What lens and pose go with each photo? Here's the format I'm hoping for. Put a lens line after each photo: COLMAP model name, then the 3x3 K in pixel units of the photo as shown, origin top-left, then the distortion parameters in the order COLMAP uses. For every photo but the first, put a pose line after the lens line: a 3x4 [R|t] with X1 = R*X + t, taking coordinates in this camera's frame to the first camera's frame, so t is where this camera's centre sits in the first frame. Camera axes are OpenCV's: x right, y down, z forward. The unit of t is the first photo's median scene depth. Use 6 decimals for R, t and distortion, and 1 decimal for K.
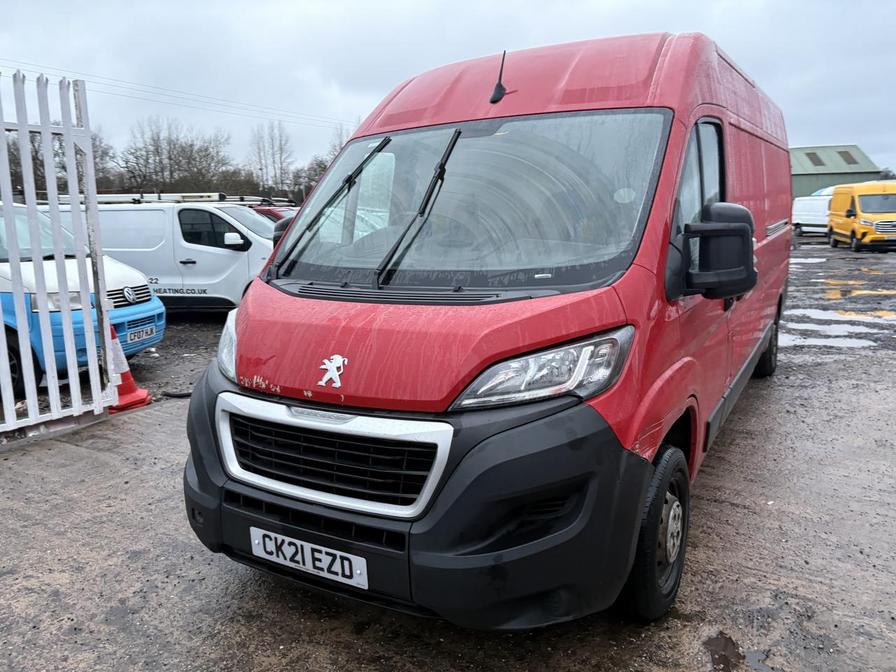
lens RADIAL K [[687.0, 0, 463.1], [0, 687.0, 336.0], [0, 0, 1]] dist [0.003908, -0.004968]
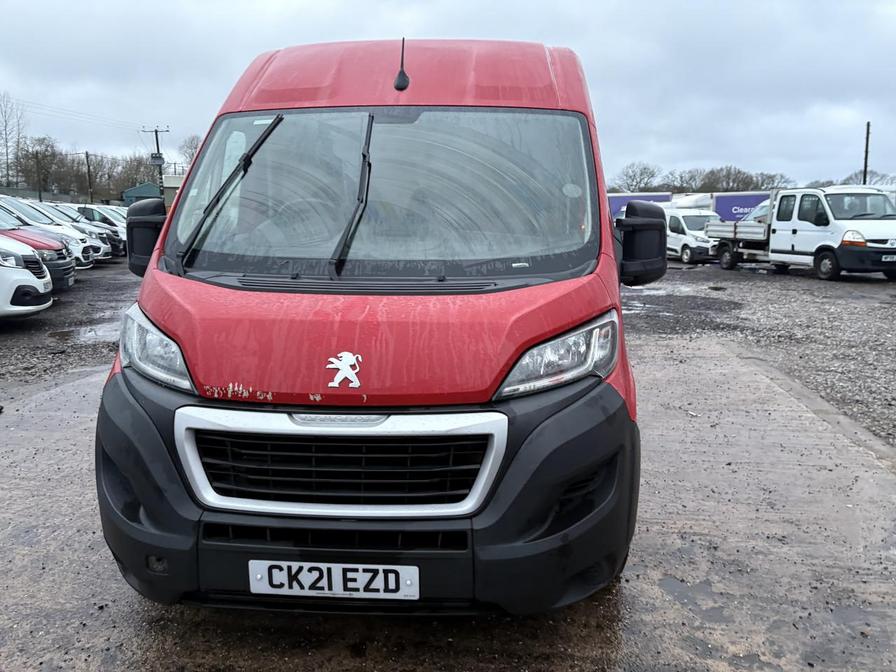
lens RADIAL K [[687.0, 0, 463.1], [0, 687.0, 336.0], [0, 0, 1]] dist [0.003908, -0.004968]
pose [[0.894870, -0.046589, 0.443888, -0.444716], [0.046049, 0.998867, 0.012006, 0.002839], [-0.443944, 0.009697, 0.896002, 0.122103]]
